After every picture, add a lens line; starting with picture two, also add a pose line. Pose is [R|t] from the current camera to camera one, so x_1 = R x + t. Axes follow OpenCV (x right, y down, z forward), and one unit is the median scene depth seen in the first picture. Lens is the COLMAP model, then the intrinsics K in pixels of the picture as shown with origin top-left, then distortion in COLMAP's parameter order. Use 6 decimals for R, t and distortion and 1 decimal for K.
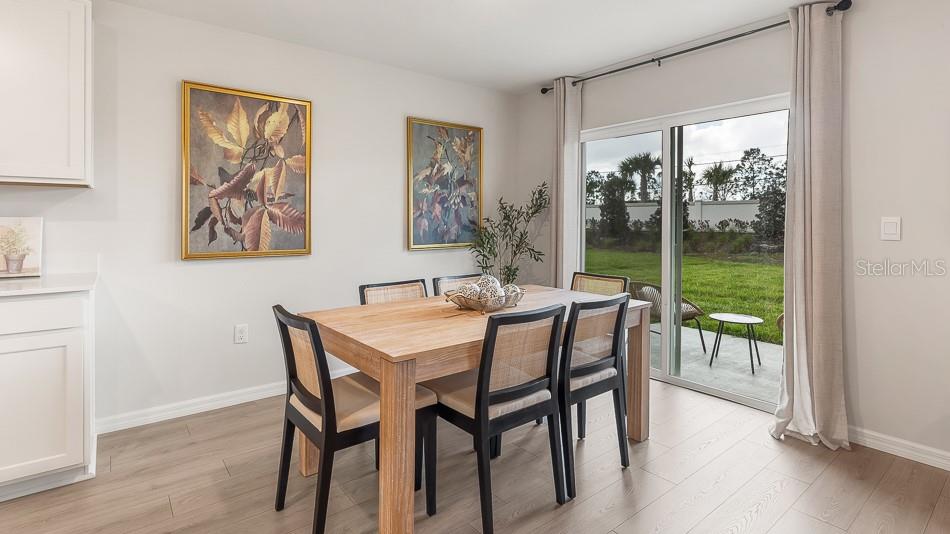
lens RADIAL K [[458.6, 0, 465.0], [0, 458.6, 223.5], [0, 0, 1]] dist [-0.003857, 0.000527]
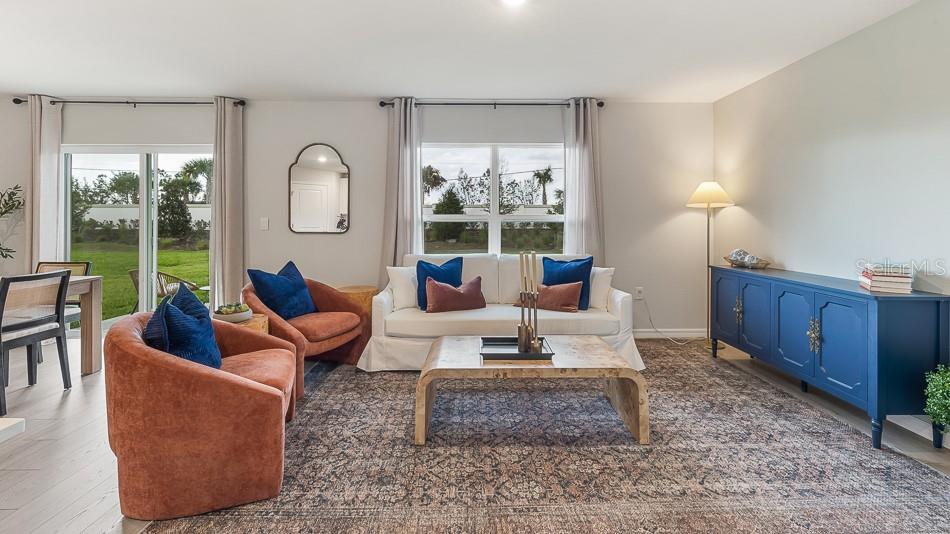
lens RADIAL K [[407.3, 0, 483.7], [0, 407.3, 221.6], [0, 0, 1]] dist [-0.000713, 0.000497]
pose [[0.594258, -0.005443, 0.804256, 0.055937], [0.008570, 0.999963, 0.000435, 0.005219], [-0.804229, 0.006634, 0.594283, -0.498237]]
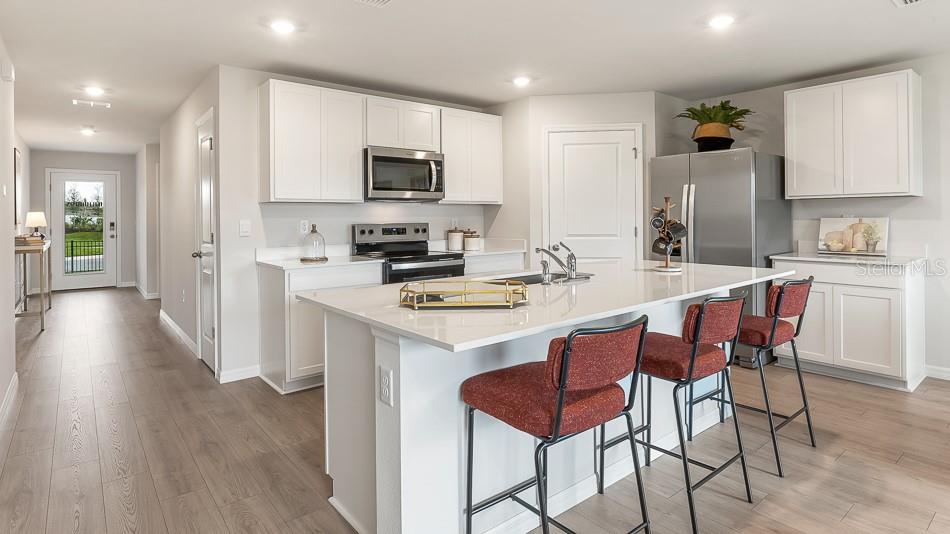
lens RADIAL K [[496.2, 0, 480.5], [0, 496.2, 218.3], [0, 0, 1]] dist [-0.004812, -0.000562]
pose [[0.028261, -0.001331, -0.999600, 0.421140], [0.003182, 0.999994, -0.001242, -0.008354], [0.999596, -0.003145, 0.028265, -0.248010]]
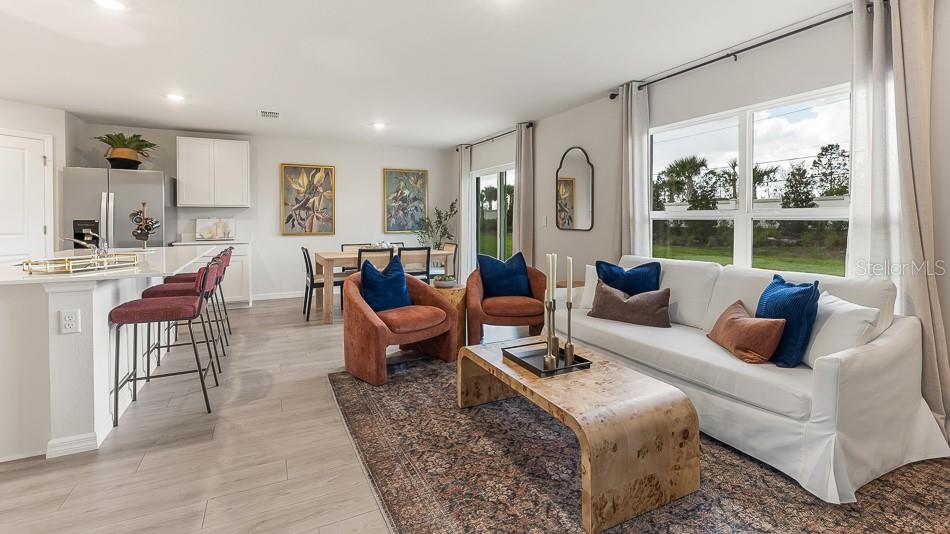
lens RADIAL K [[431.6, 0, 470.5], [0, 431.6, 225.9], [0, 0, 1]] dist [-0.002361, -0.000137]
pose [[0.978635, -0.002933, -0.205584, 0.631567], [0.004805, 0.999951, 0.008603, 0.008531], [0.205549, -0.009407, 0.978602, -0.787235]]
